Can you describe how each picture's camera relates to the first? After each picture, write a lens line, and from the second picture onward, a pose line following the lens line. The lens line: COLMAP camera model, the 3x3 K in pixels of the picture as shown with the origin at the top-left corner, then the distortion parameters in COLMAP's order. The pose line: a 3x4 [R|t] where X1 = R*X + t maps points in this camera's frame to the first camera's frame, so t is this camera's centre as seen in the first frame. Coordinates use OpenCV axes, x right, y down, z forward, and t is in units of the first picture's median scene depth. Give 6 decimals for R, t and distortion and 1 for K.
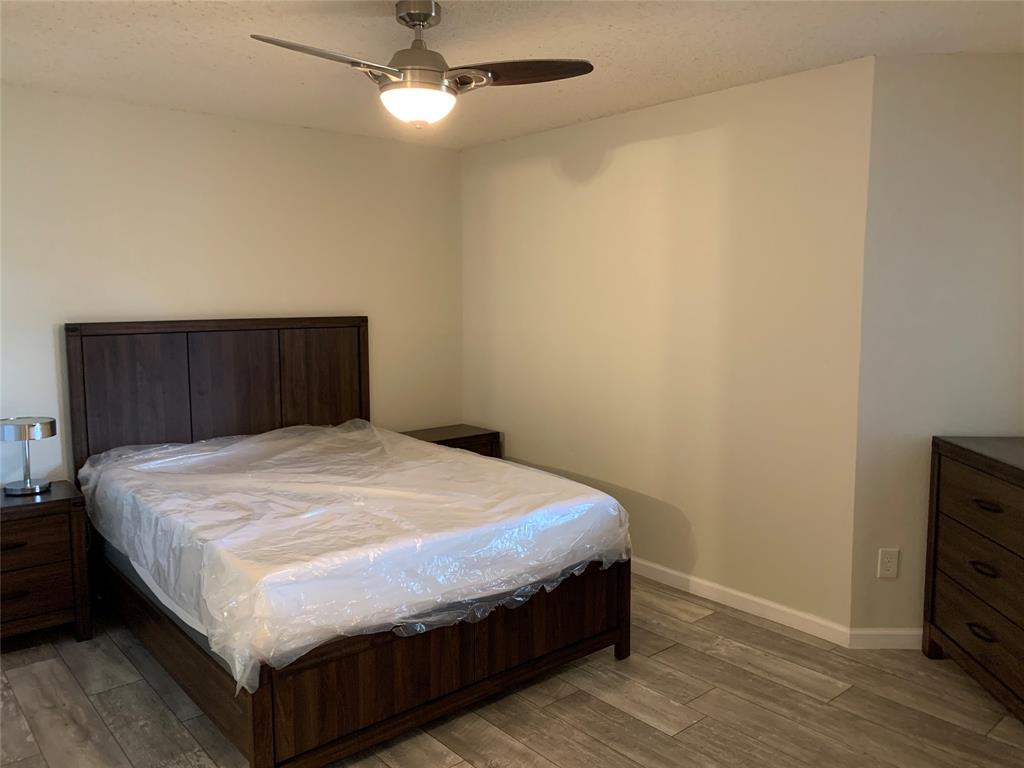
lens RADIAL K [[813.8, 0, 513.0], [0, 813.8, 364.1], [0, 0, 1]] dist [0.075198, -0.009722]
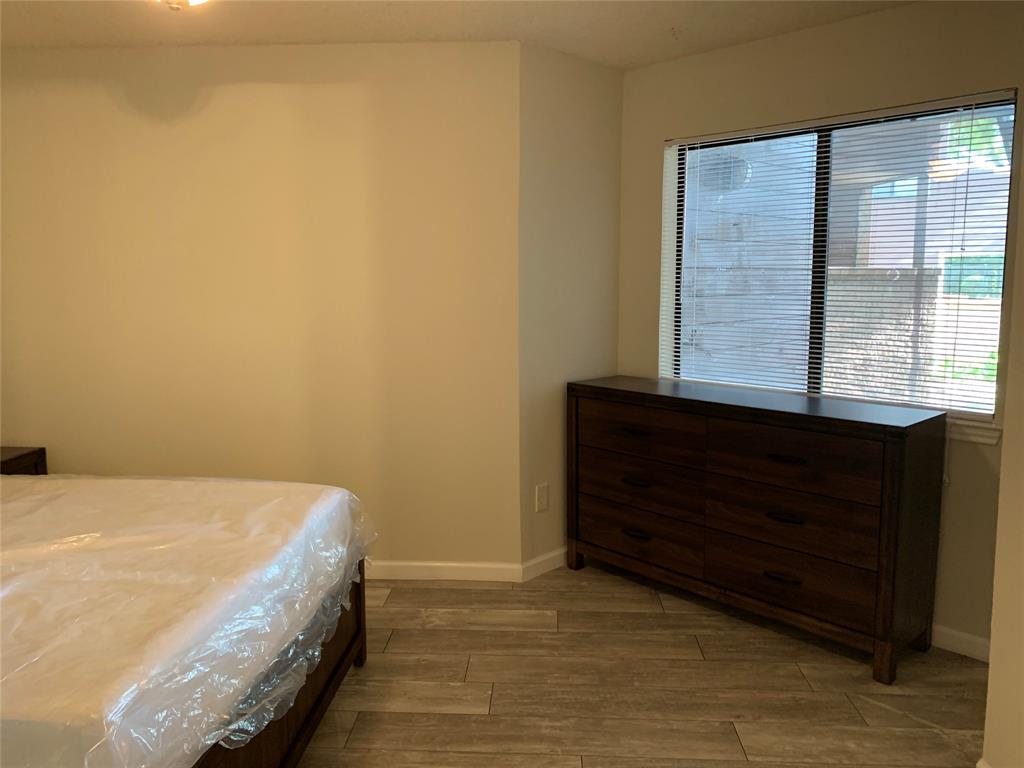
lens RADIAL K [[813.8, 0, 513.0], [0, 813.8, 364.1], [0, 0, 1]] dist [0.075198, -0.009722]
pose [[0.716993, -0.090154, 0.691226, -0.347497], [0.071463, 0.995883, 0.055762, -0.007876], [-0.693407, 0.009416, 0.720484, 0.235559]]
